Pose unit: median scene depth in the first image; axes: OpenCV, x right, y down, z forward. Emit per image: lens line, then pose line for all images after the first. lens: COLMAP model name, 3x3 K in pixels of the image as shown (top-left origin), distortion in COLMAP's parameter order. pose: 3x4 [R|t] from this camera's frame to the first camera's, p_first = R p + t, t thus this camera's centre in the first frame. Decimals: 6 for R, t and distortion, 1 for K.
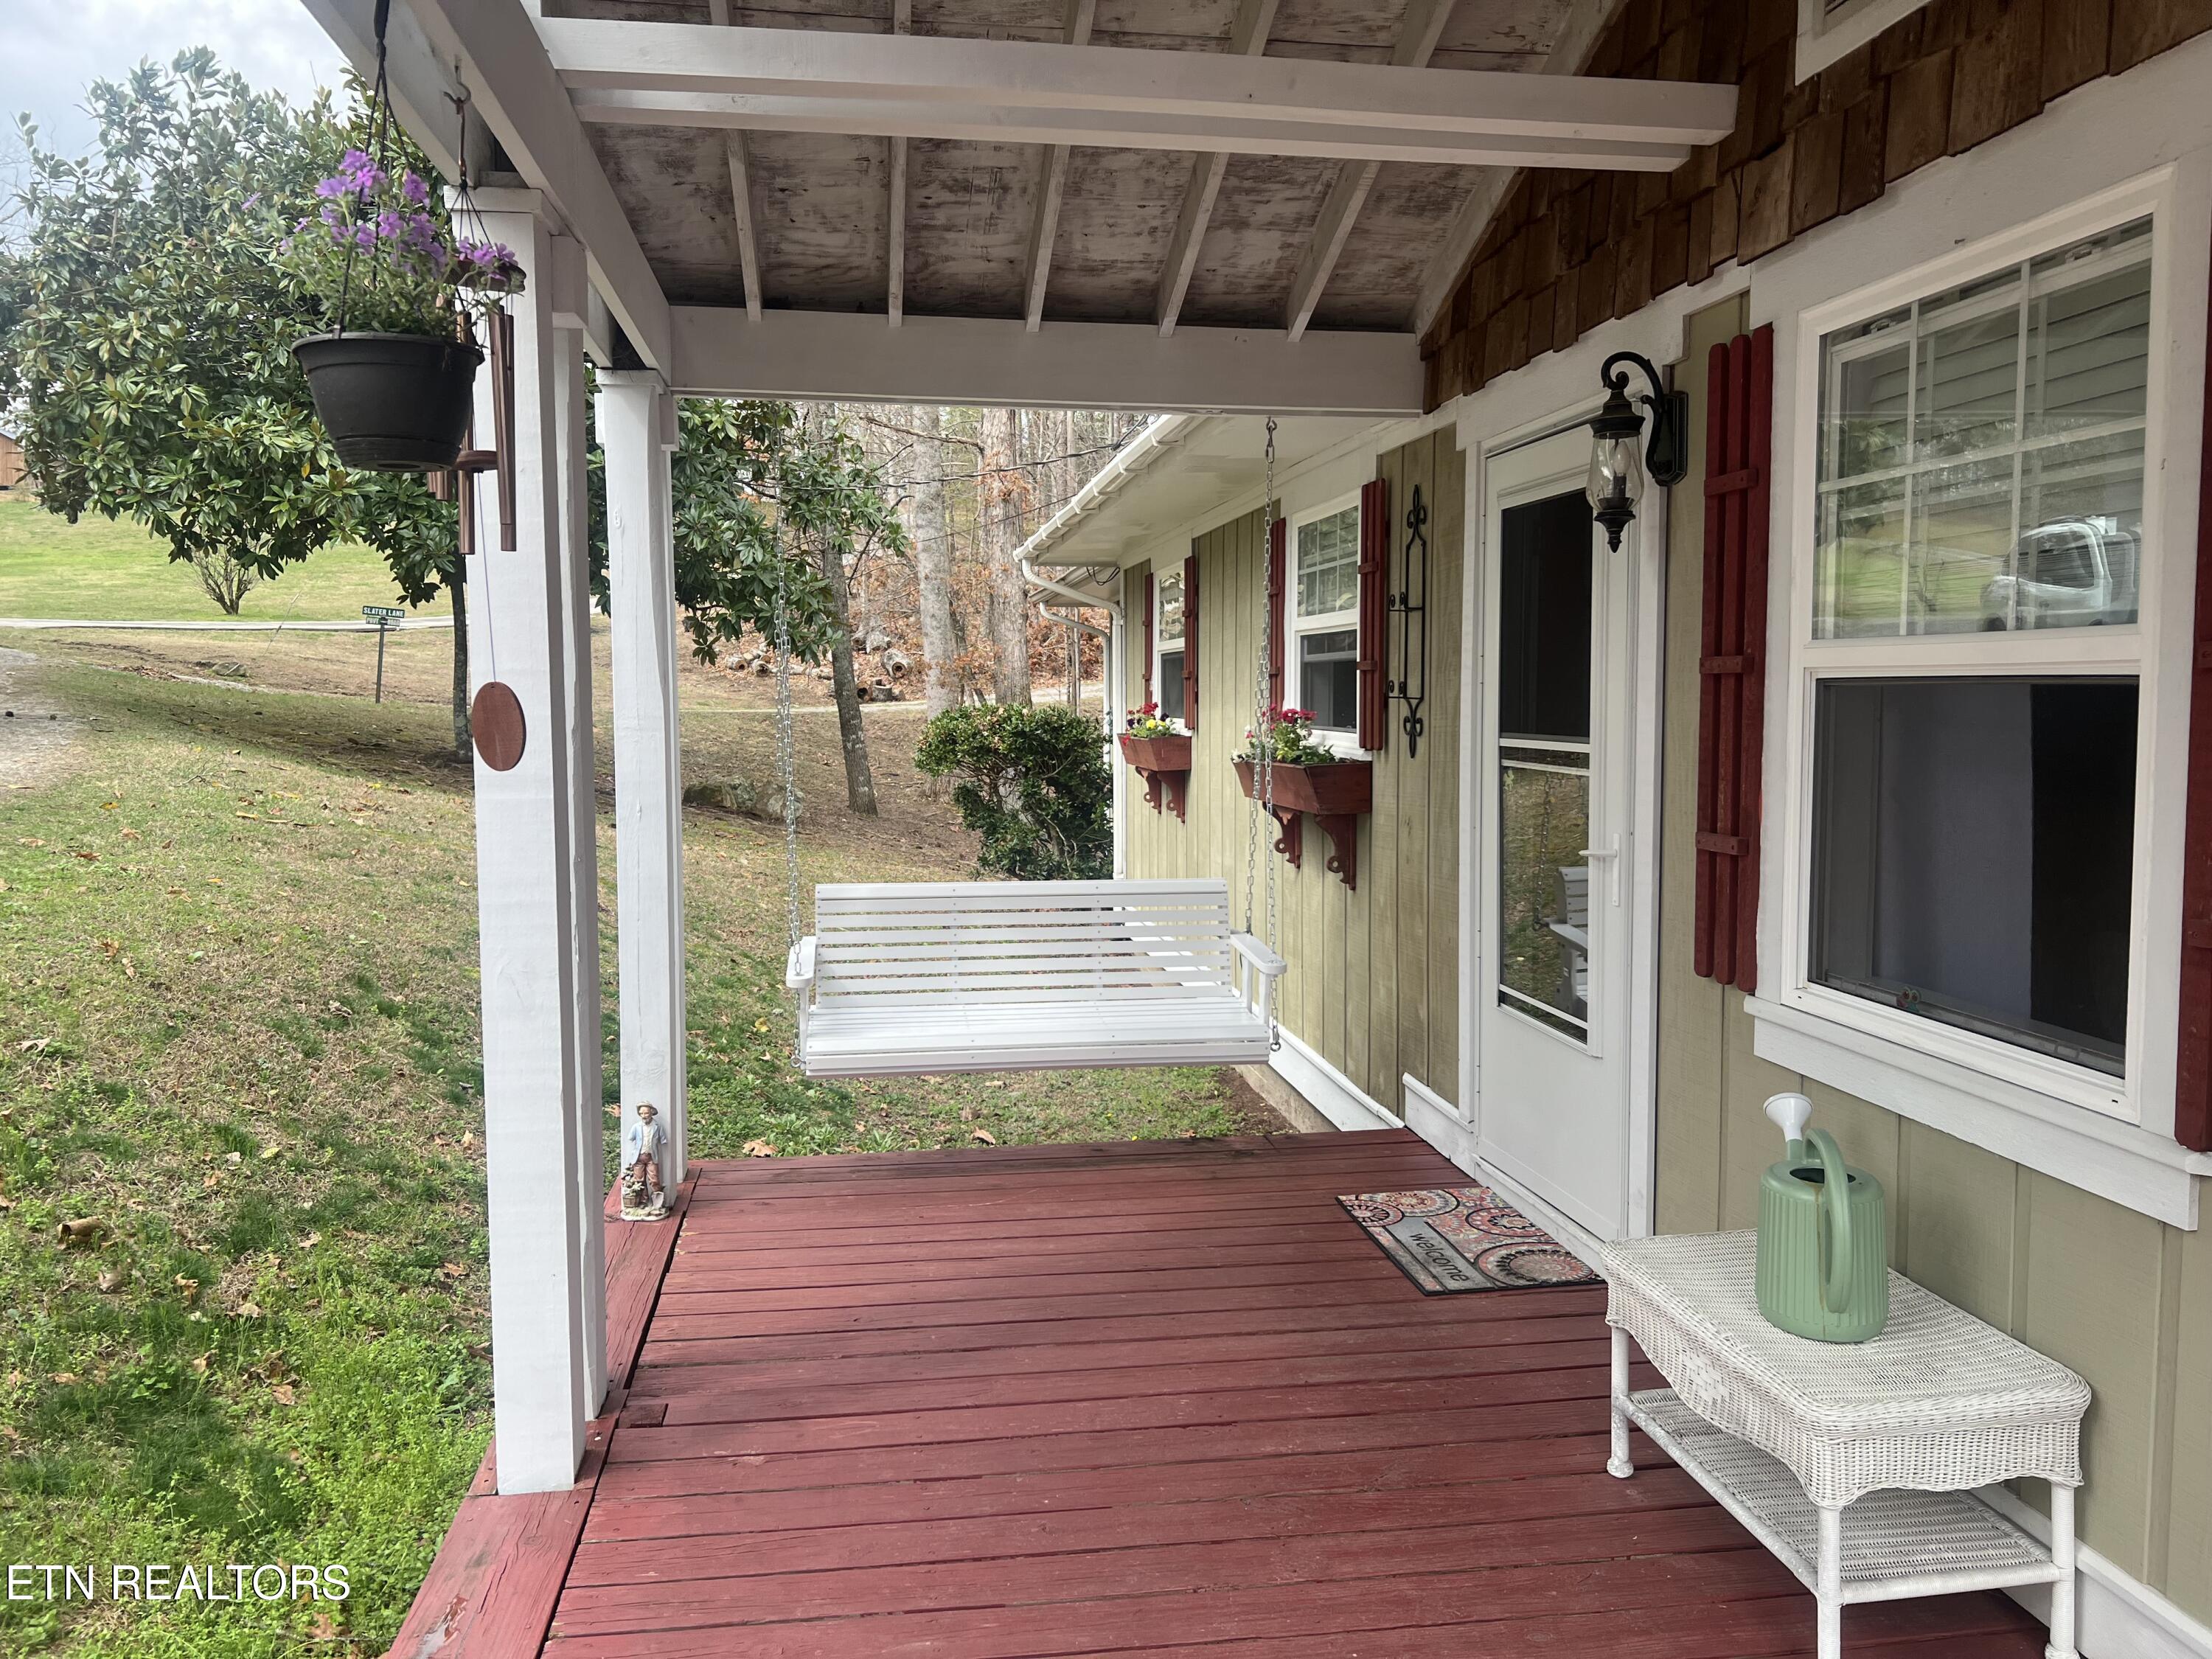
lens RADIAL K [[1696.7, 0, 1106.0], [0, 1696.7, 829.5], [0, 0, 1]] dist [0.047427, -0.071974]
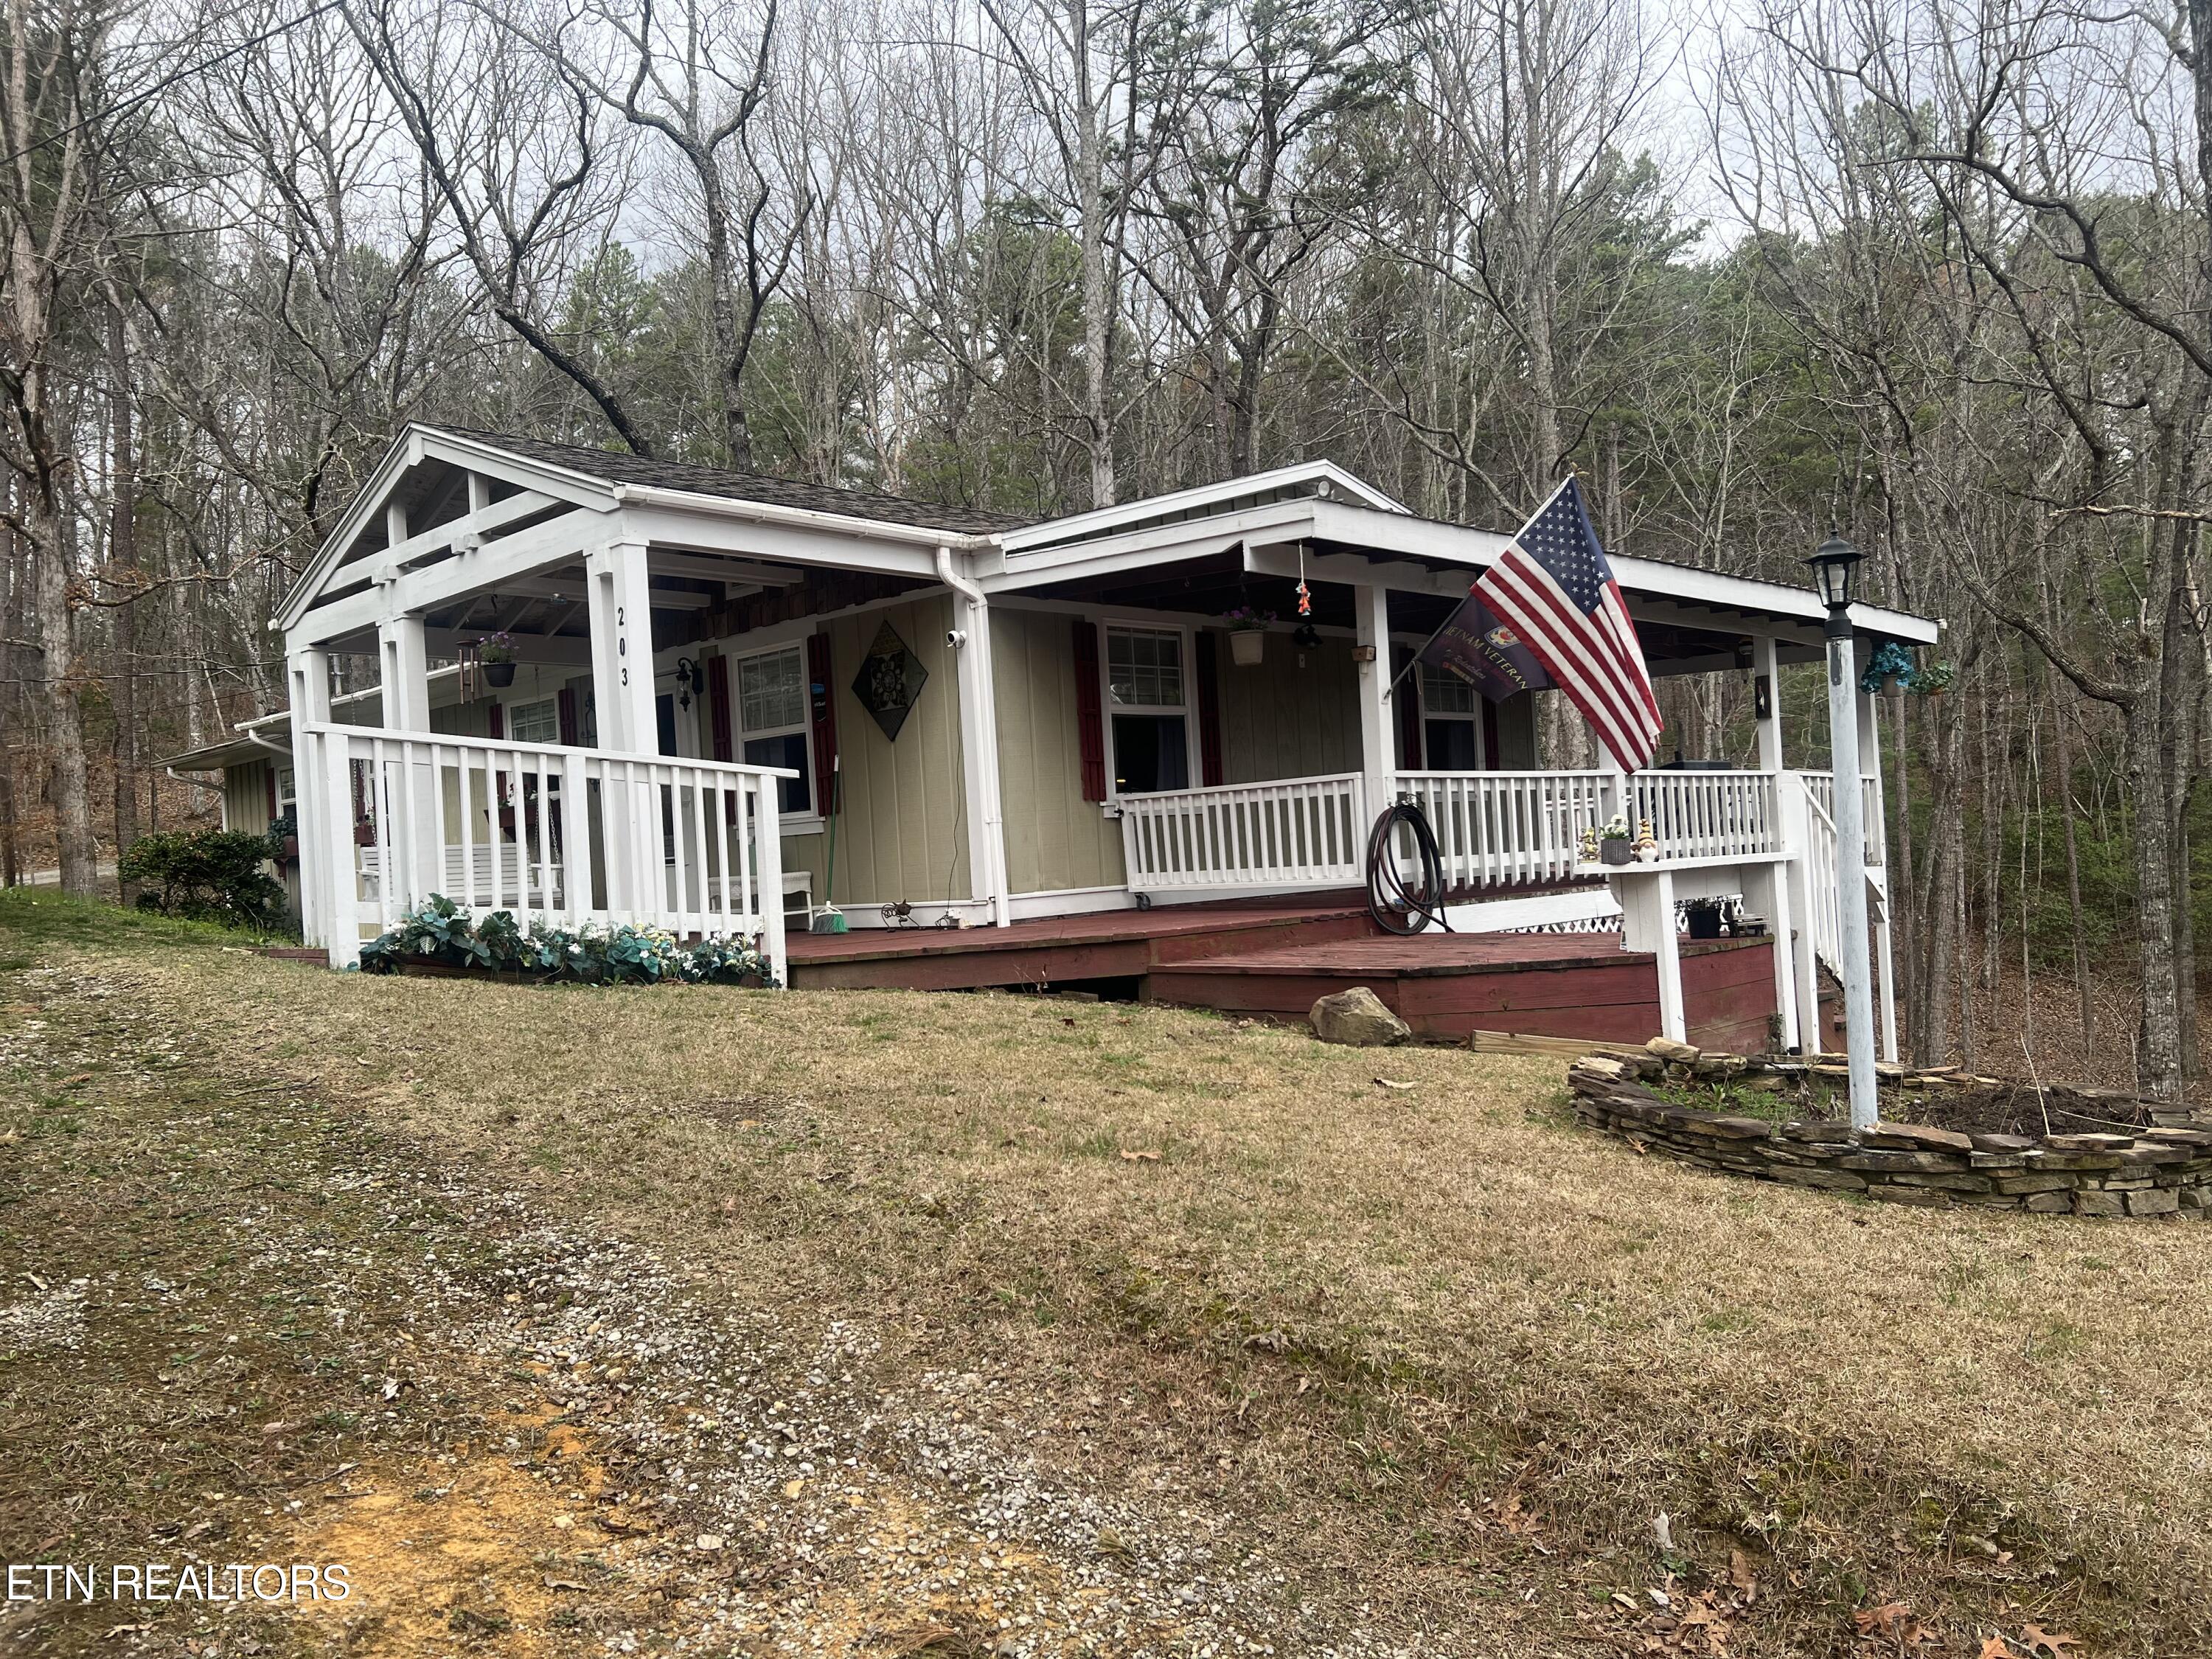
lens RADIAL K [[1692.6, 0, 1109.9], [0, 1692.6, 842.5], [0, 0, 1]] dist [0.075044, -0.096679]
pose [[0.789944, -0.044932, 0.611530, -1.124854], [0.111000, 0.991313, -0.070547, 0.433415], [-0.603048, 0.123609, 0.788070, -2.188286]]
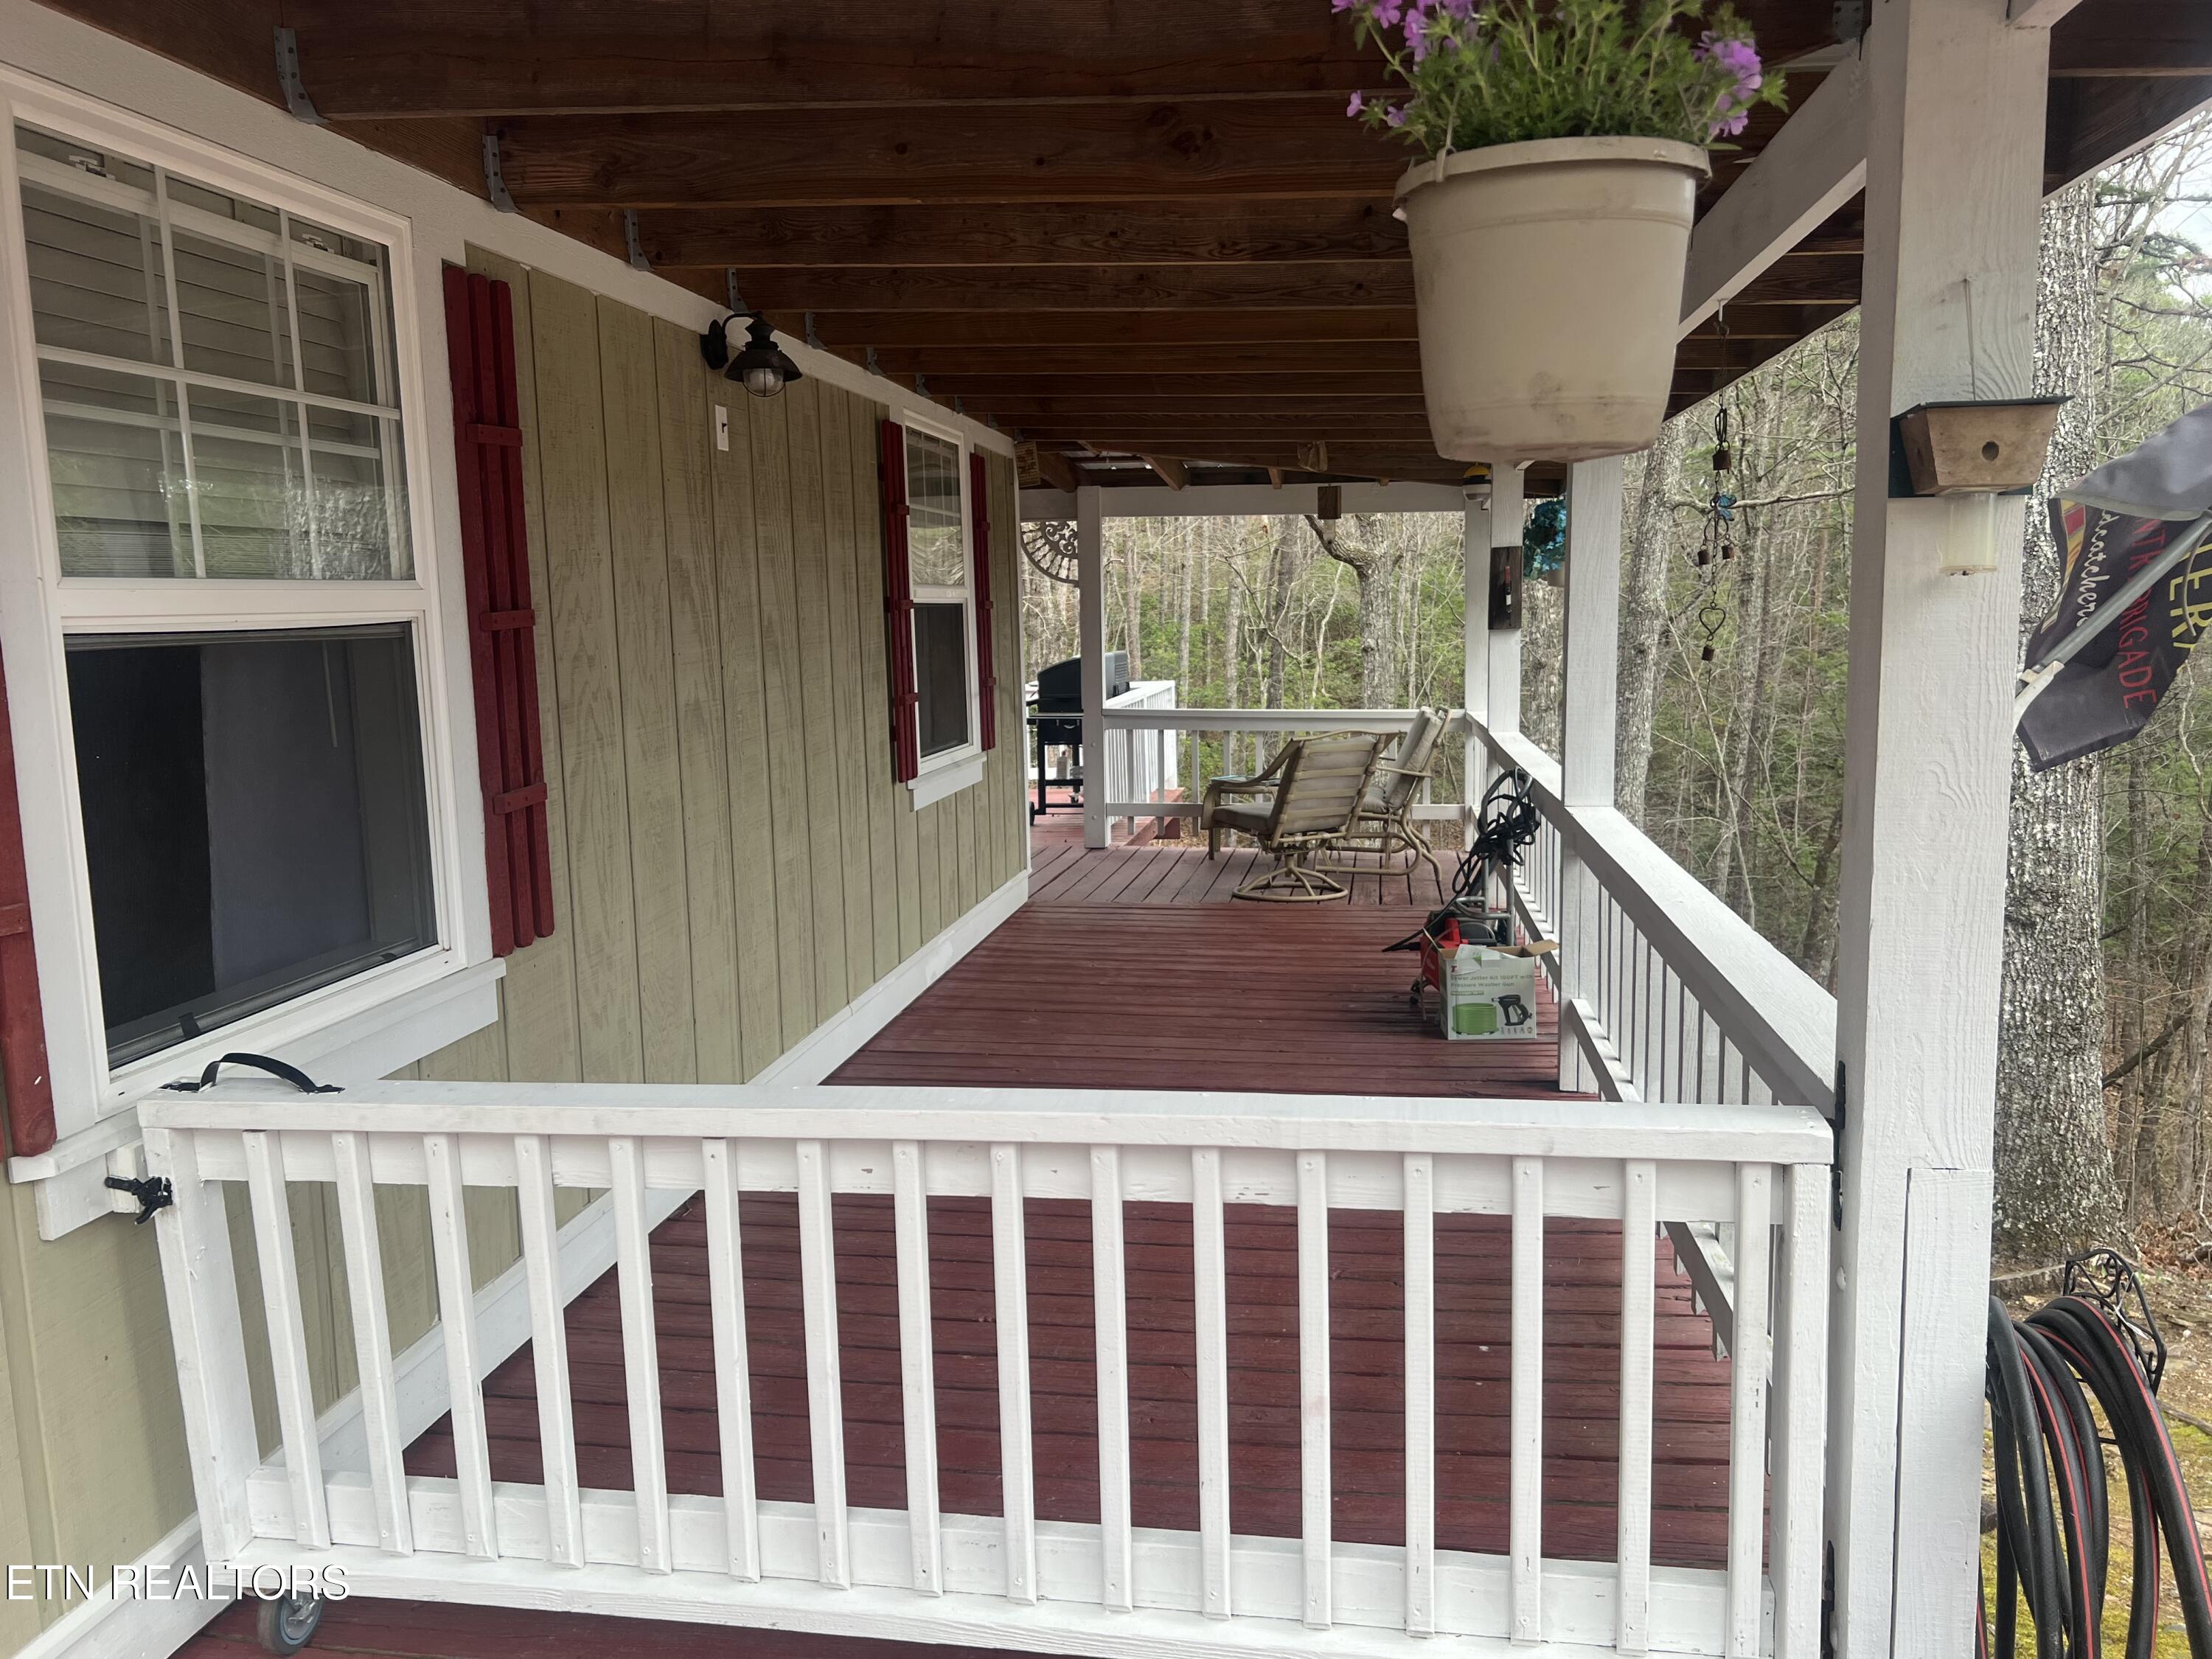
lens RADIAL K [[1703.4, 0, 1108.9], [0, 1703.4, 833.8], [0, 0, 1]] dist [0.025321, -0.010008]
pose [[0.310181, -0.137021, 0.940751, 0.336020], [0.105831, 0.988385, 0.109065, 0.024878], [-0.944768, 0.065730, 0.321080, -0.294689]]
